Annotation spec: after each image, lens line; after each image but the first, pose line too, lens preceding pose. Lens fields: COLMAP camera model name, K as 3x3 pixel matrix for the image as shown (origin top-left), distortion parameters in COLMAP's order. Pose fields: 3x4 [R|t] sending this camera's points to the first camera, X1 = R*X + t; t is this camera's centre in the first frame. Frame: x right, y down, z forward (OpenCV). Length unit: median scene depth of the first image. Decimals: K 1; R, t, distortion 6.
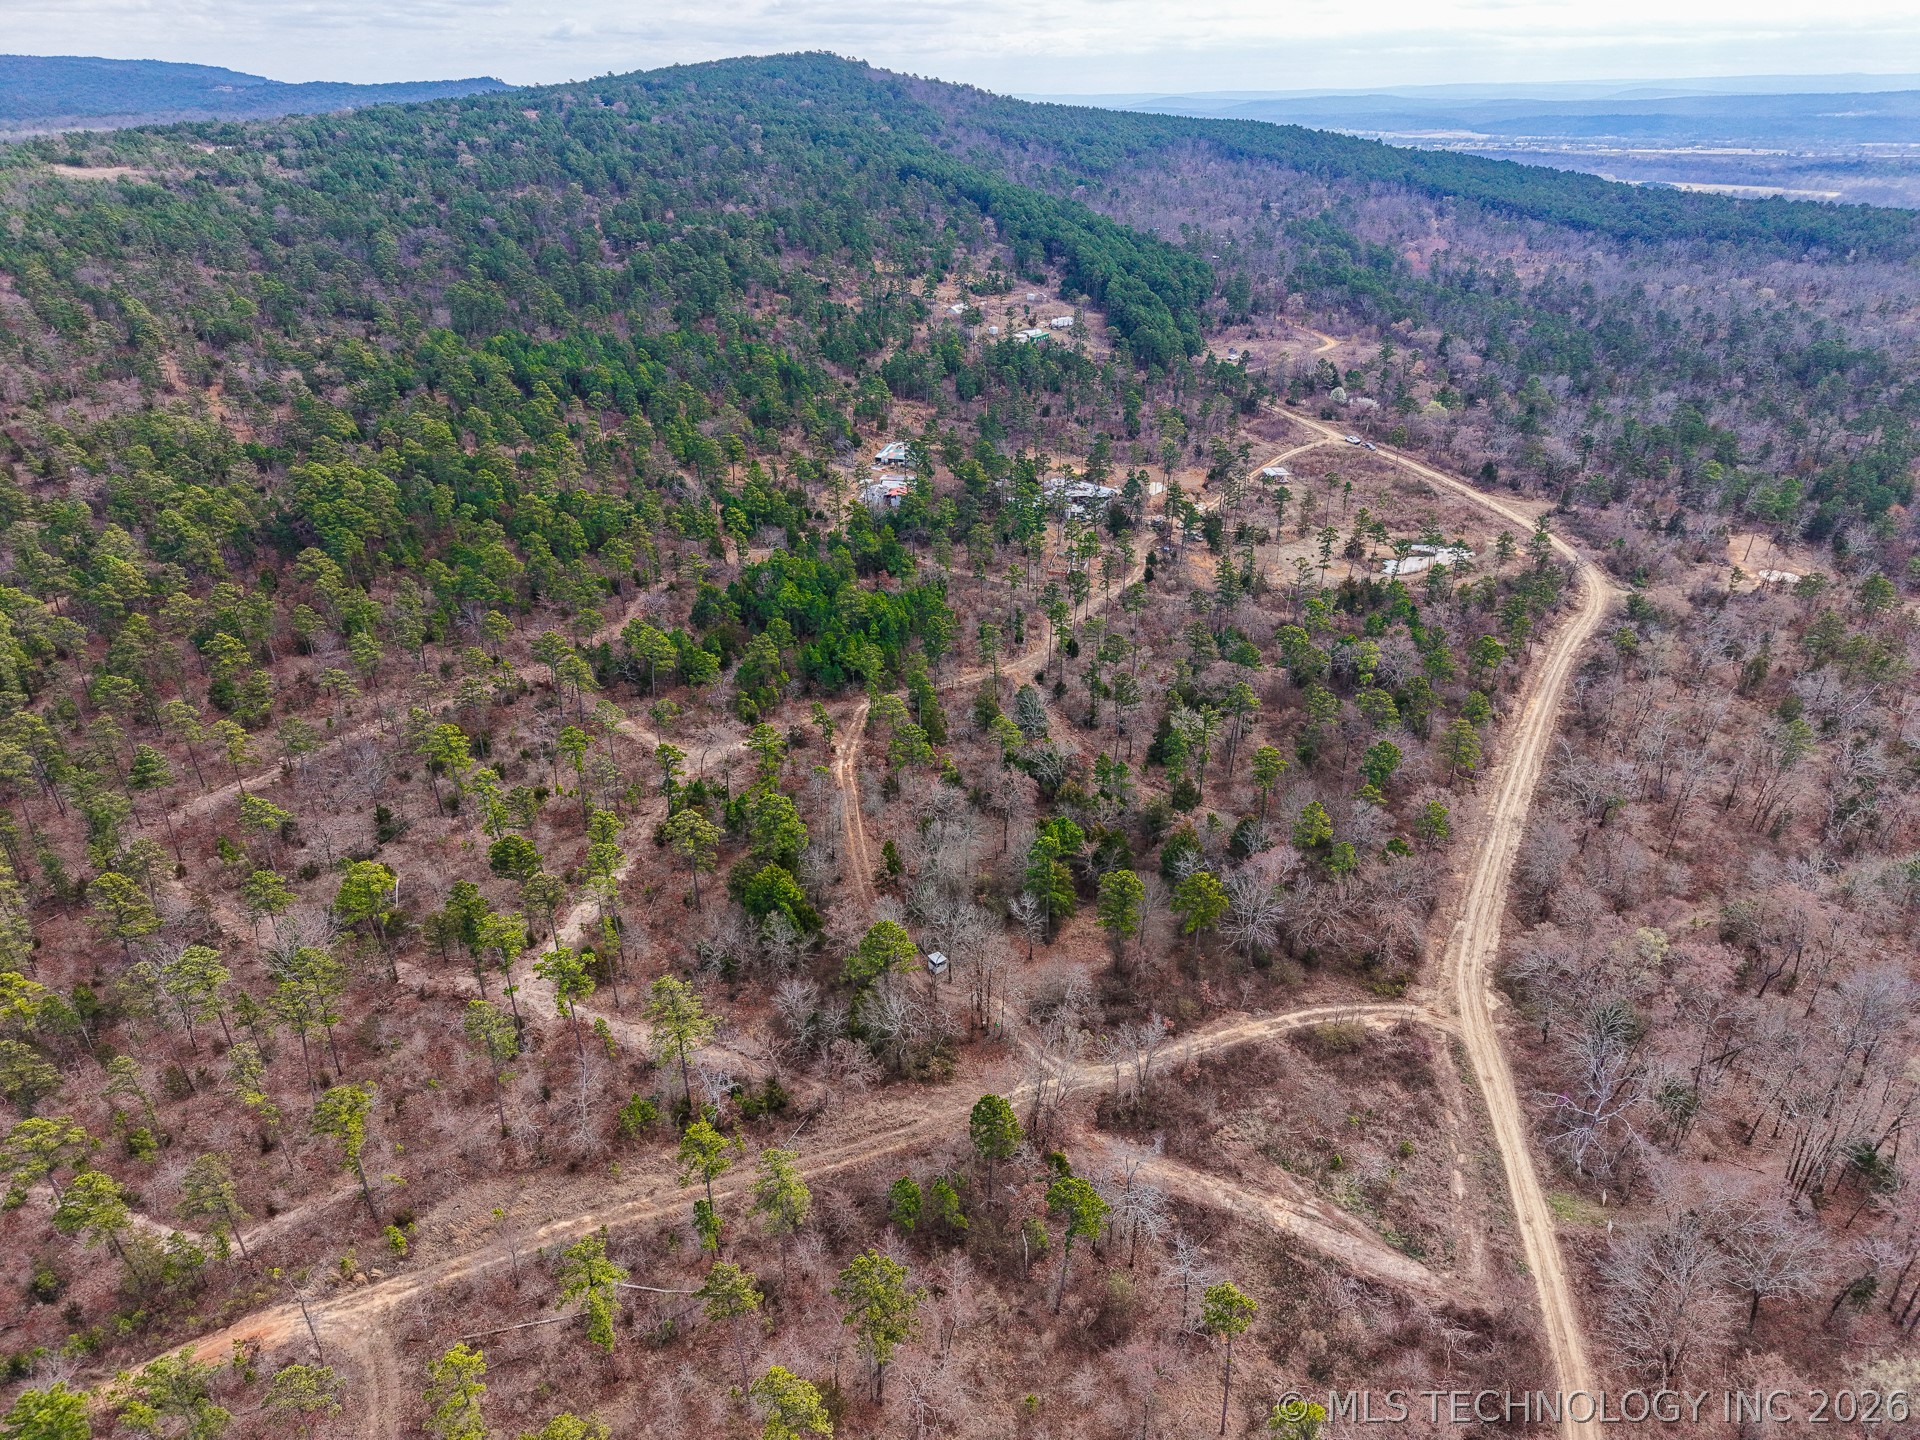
lens RADIAL K [[1360.8, 0, 960.0], [0, 1360.8, 720.0], [0, 0, 1]] dist [0.008513, -0.004226]
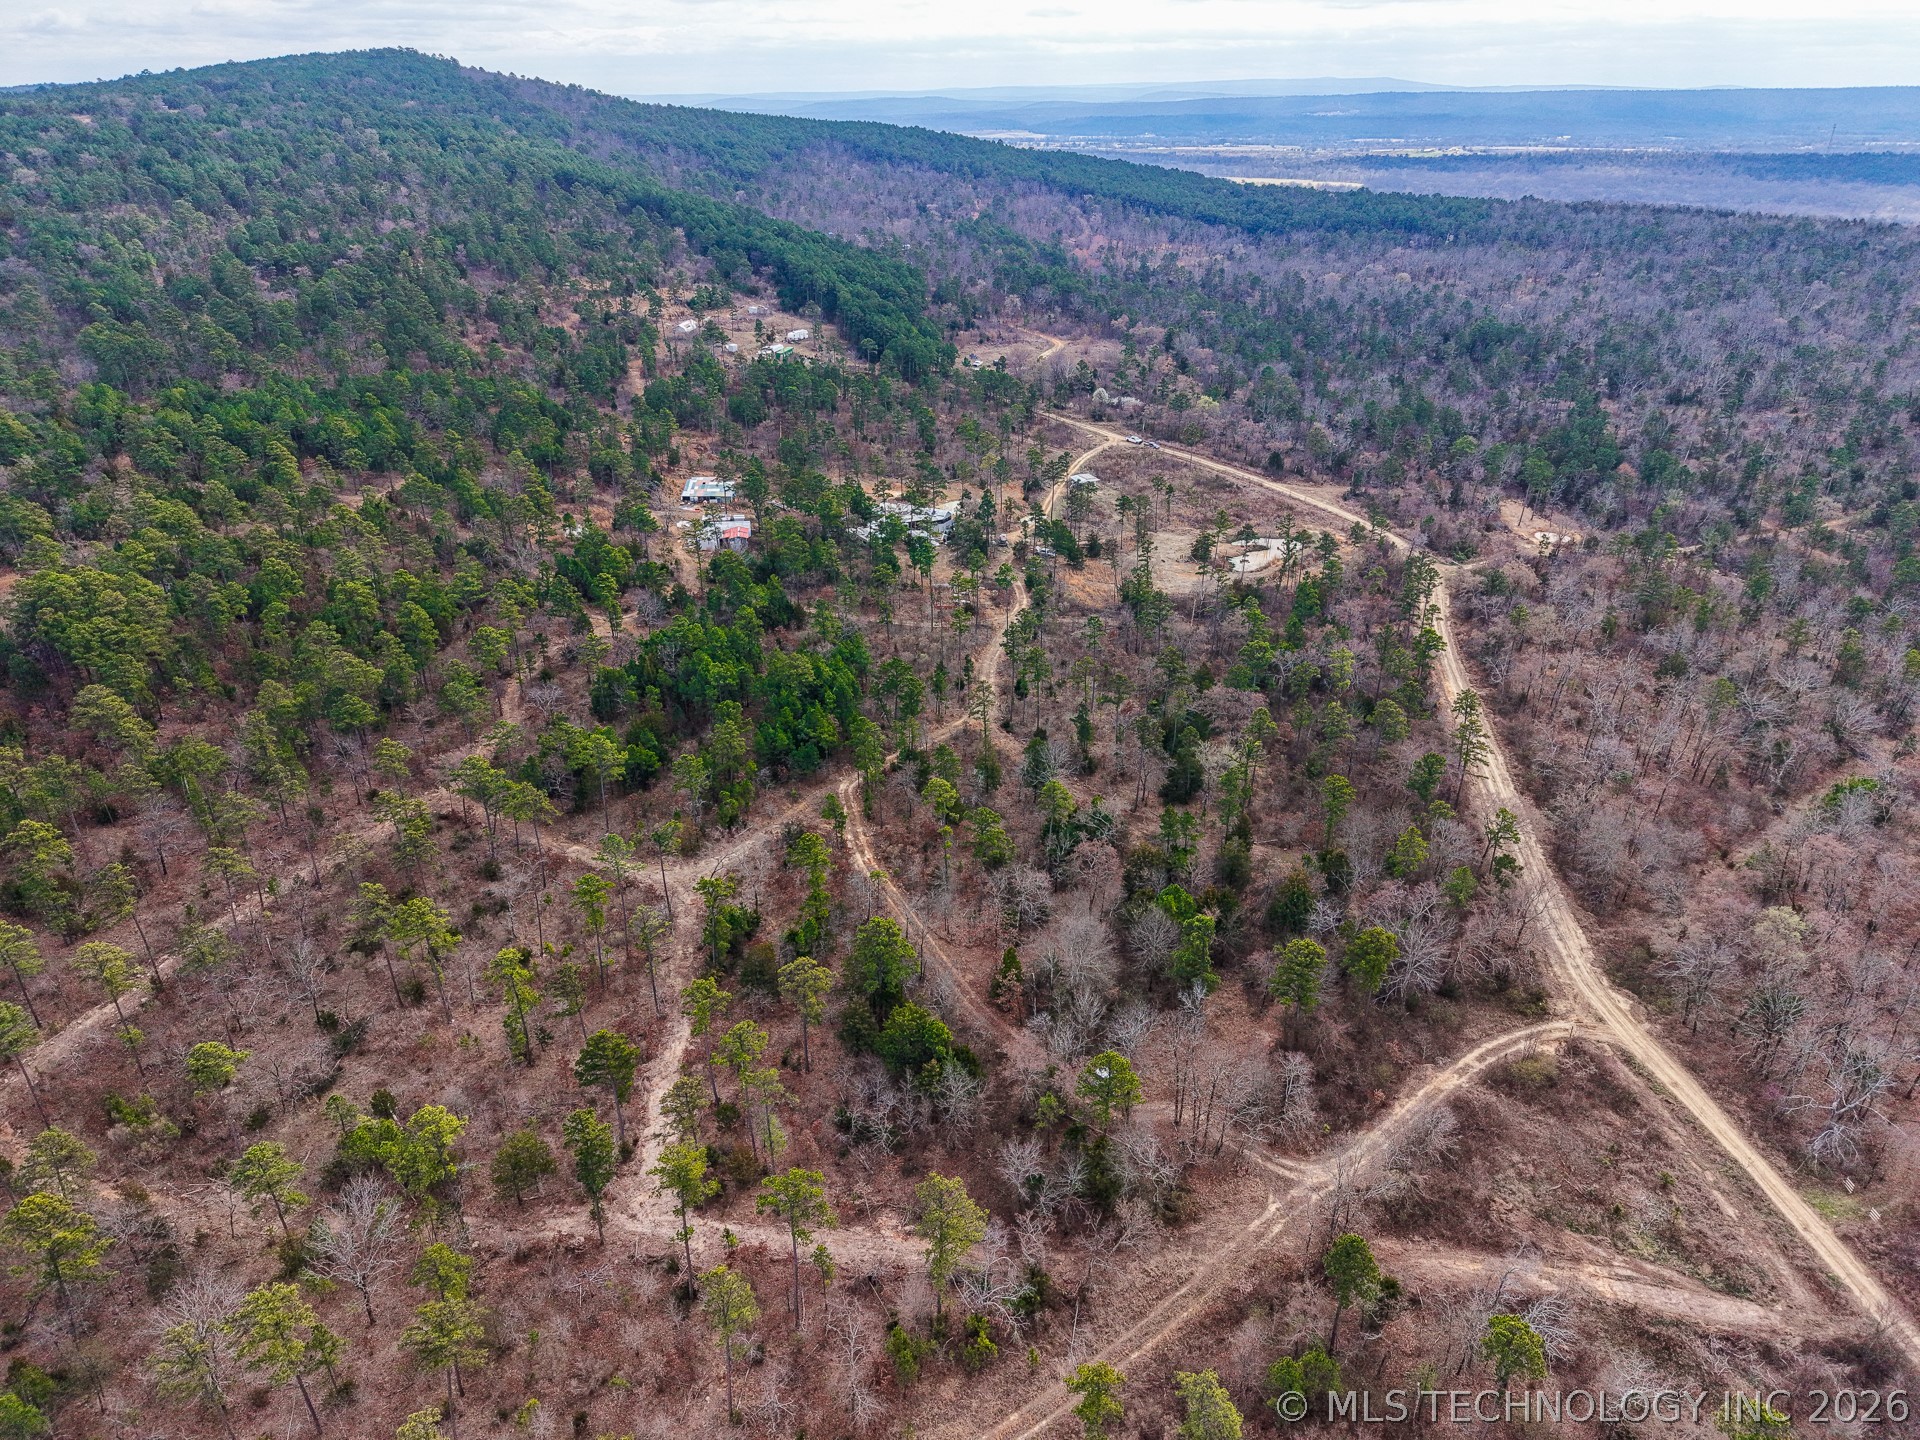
lens RADIAL K [[1344.5, 0, 960.0], [0, 1344.5, 720.0], [0, 0, 1]] dist [0.028734, -0.035236]
pose [[0.949269, -0.131523, 0.285641, -0.142109], [0.130732, 0.991175, 0.021927, -0.036413], [-0.286004, 0.016528, 0.958086, 0.078447]]
